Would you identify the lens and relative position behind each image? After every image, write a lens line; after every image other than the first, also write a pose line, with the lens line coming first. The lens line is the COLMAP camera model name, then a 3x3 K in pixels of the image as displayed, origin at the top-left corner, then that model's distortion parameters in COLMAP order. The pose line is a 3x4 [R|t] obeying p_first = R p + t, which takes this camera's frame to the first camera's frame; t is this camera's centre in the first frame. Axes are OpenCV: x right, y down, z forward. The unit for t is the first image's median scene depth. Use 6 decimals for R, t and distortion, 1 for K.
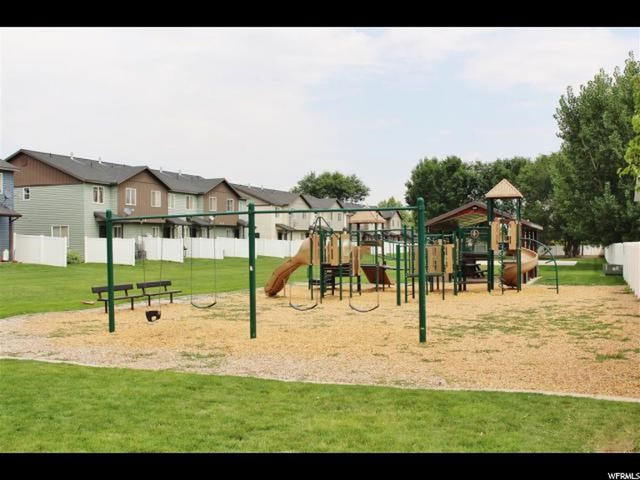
lens RADIAL K [[730.5, 0, 320.0], [0, 730.5, 240.0], [0, 0, 1]] dist [-0.073539, 0.001267]
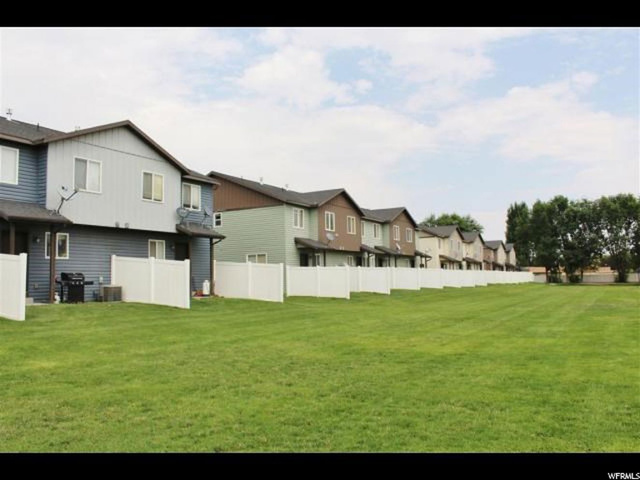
lens RADIAL K [[513.1, 0, 320.0], [0, 513.1, 240.0], [0, 0, 1]] dist [-0.086121, 0.013329]
pose [[0.991459, -0.025967, -0.127809, -0.190377], [0.016854, 0.997272, -0.071871, 0.009027], [0.129327, 0.069103, 0.989191, 0.366599]]
